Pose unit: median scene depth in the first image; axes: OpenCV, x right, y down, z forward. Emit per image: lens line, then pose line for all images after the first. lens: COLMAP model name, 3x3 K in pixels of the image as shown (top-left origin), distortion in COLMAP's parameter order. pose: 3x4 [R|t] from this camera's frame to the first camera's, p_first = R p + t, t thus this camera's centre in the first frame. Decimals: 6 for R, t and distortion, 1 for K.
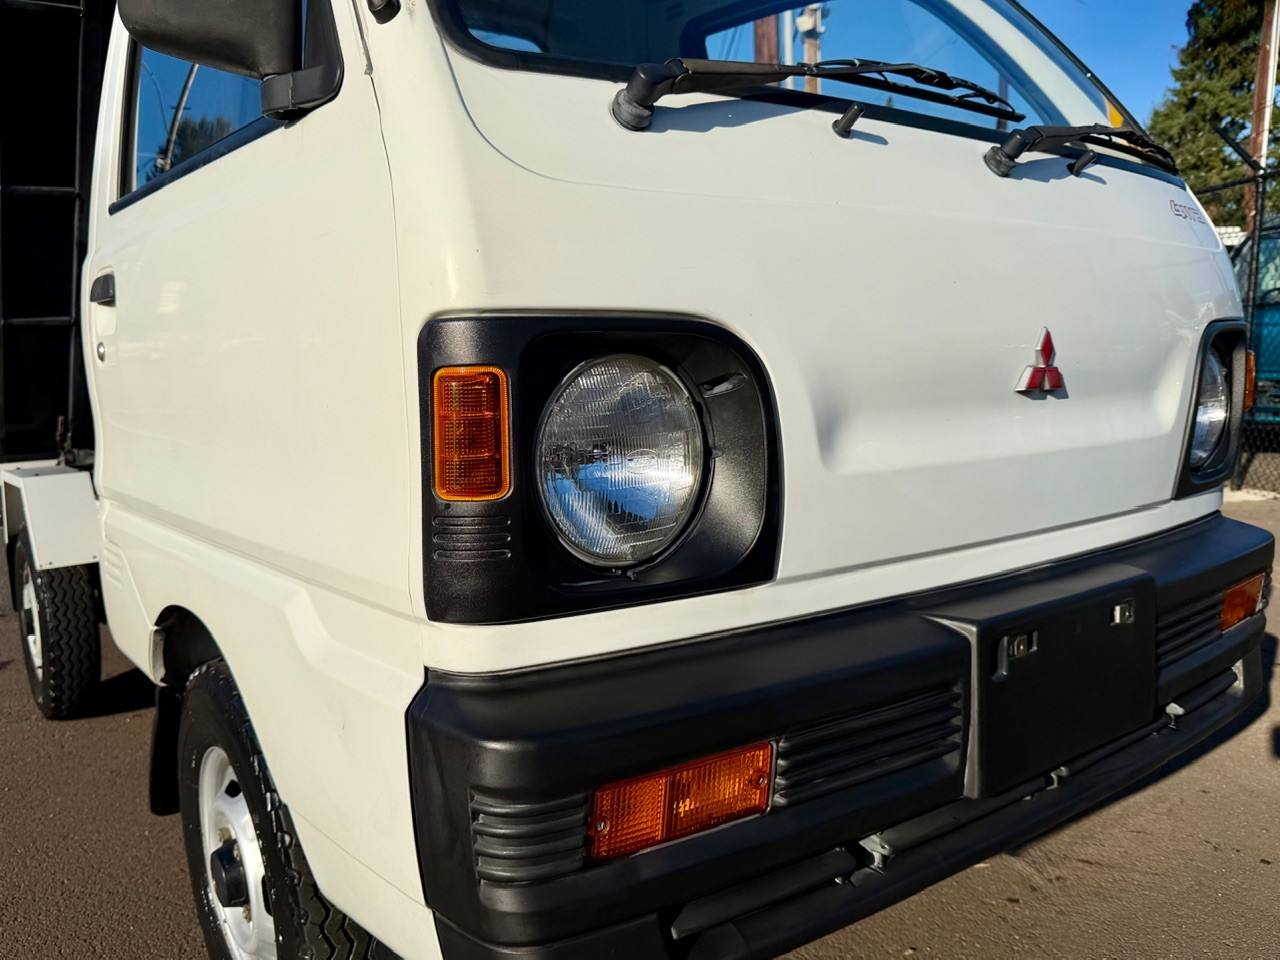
lens RADIAL K [[982.3, 0, 618.5], [0, 982.3, 481.3], [0, 0, 1]] dist [0.005142, 0.002249]
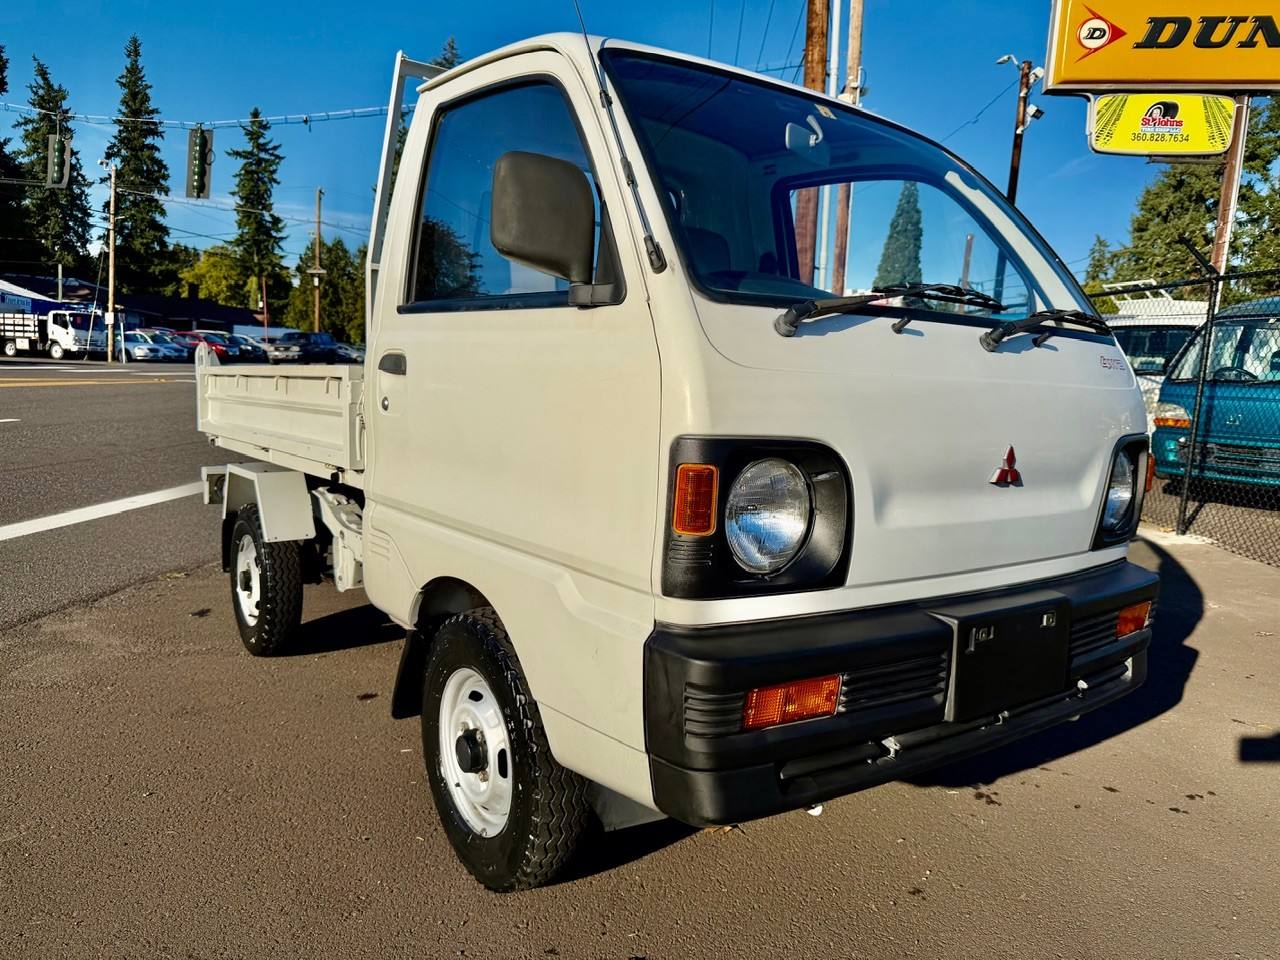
lens RADIAL K [[869.2, 0, 641.9], [0, 869.2, 483.1], [0, 0, 1]] dist [0.033621, -0.038760]
pose [[0.998037, 0.061938, -0.009239, -0.186510], [-0.061985, 0.998065, -0.004850, -0.050243], [0.008921, 0.005413, 0.999946, -0.528922]]
